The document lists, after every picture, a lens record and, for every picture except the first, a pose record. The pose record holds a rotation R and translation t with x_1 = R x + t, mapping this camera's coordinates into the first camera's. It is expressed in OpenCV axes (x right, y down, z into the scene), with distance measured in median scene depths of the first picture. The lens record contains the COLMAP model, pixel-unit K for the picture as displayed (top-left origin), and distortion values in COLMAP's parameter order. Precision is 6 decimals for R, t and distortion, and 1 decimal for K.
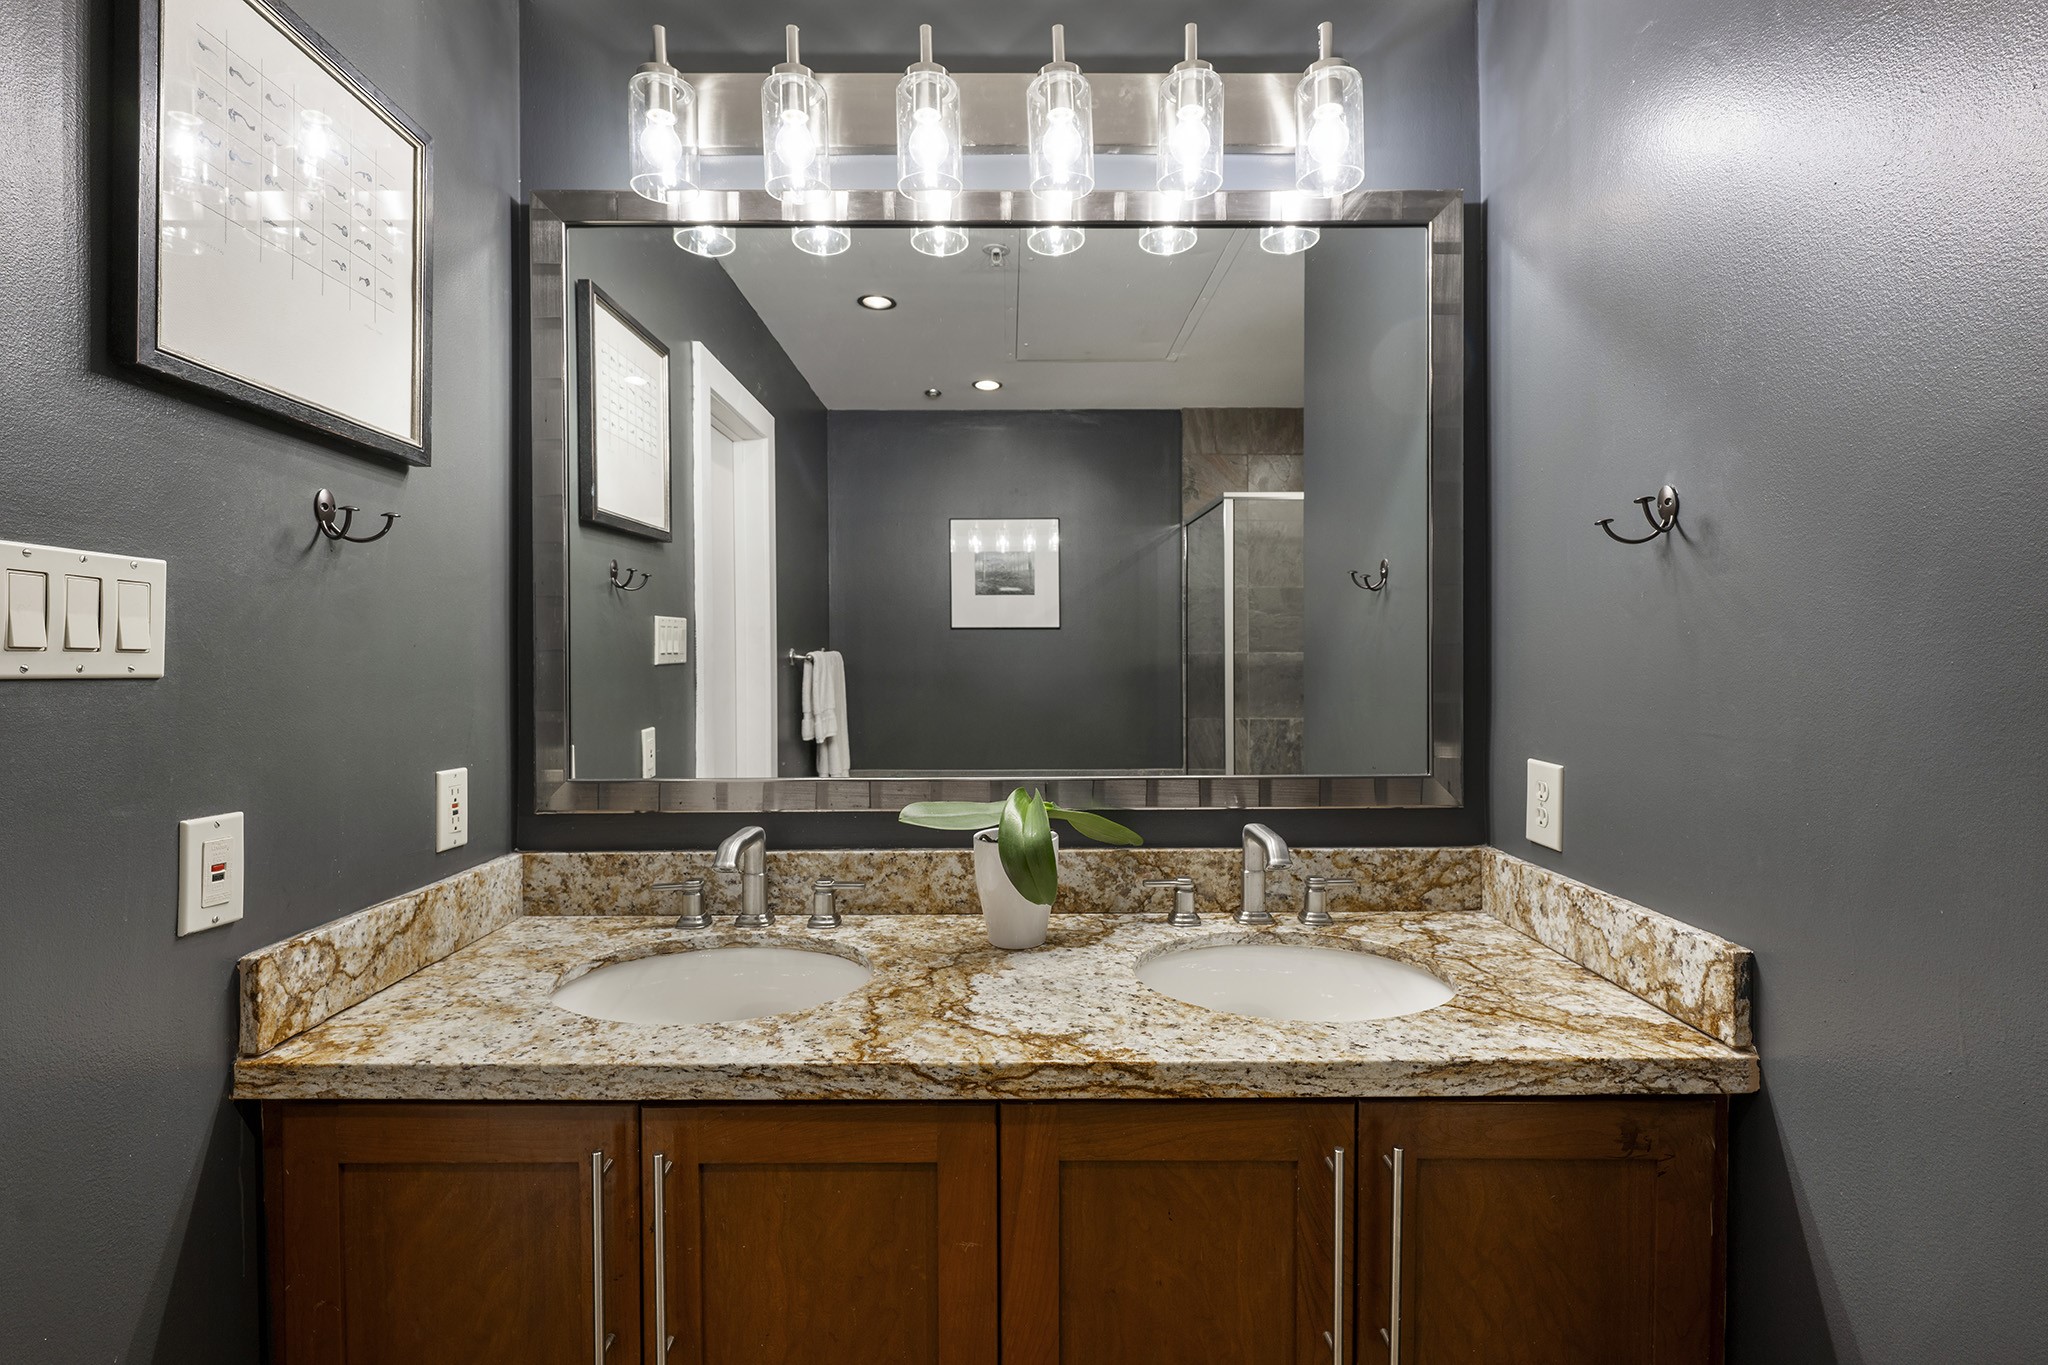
lens RADIAL K [[934.3, 0, 1018.6], [0, 934.3, 658.2], [0, 0, 1]] dist [0.000581, 0.000112]
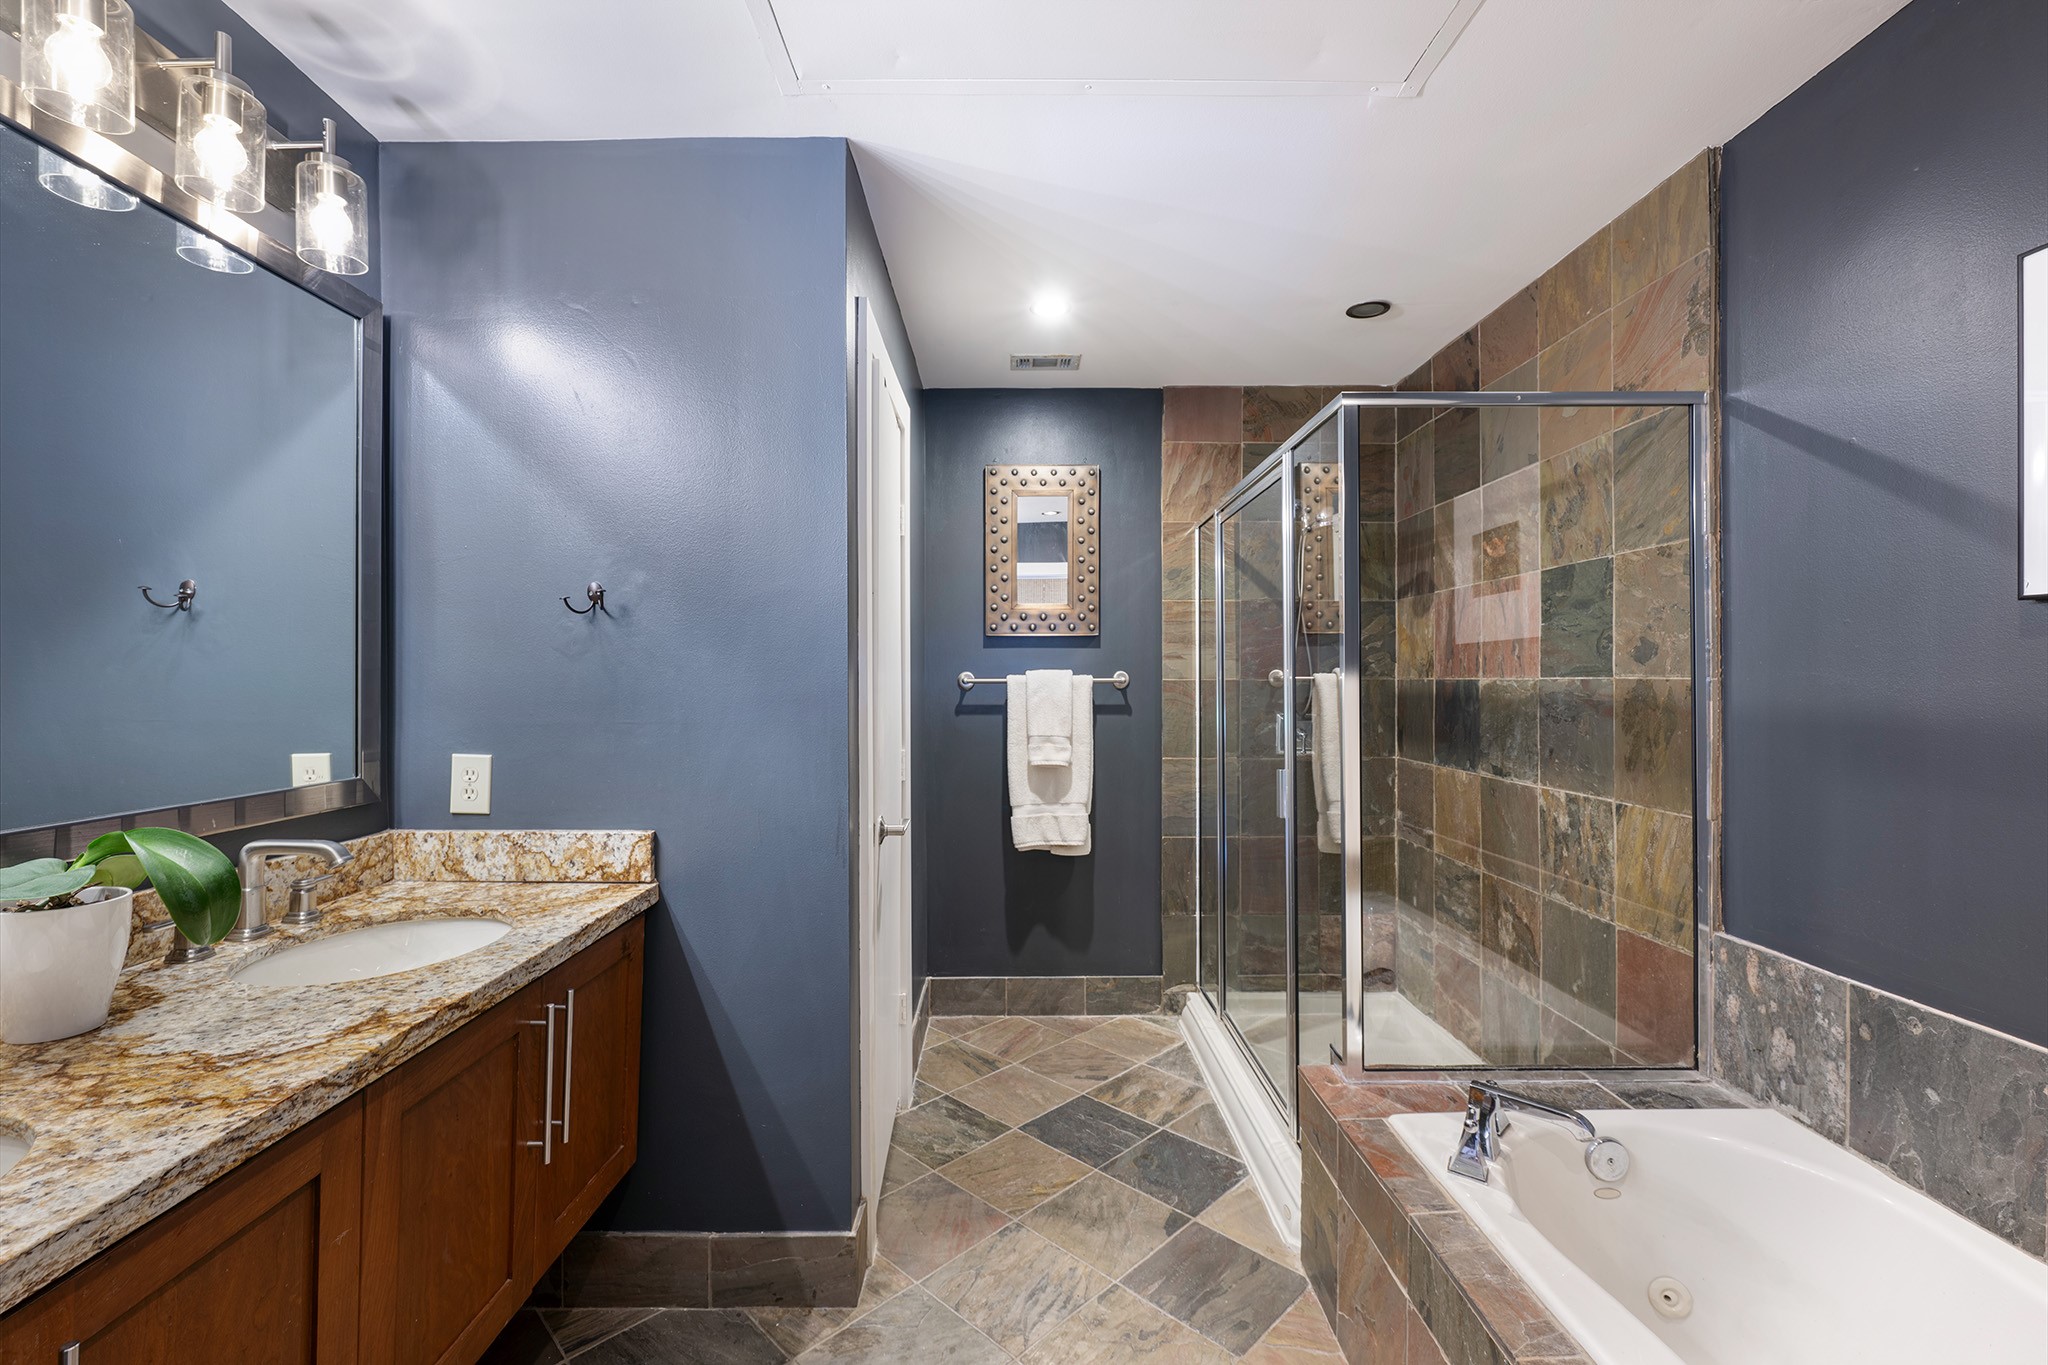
lens RADIAL K [[881.4, 0, 1036.5], [0, 881.4, 681.2], [0, 0, 1]] dist [0.002022, 0.000583]
pose [[-0.025829, 0.002340, 0.999664, -1.030413], [-0.003380, 0.999991, -0.002428, 0.001030], [-0.999661, -0.003442, -0.025821, 0.233549]]
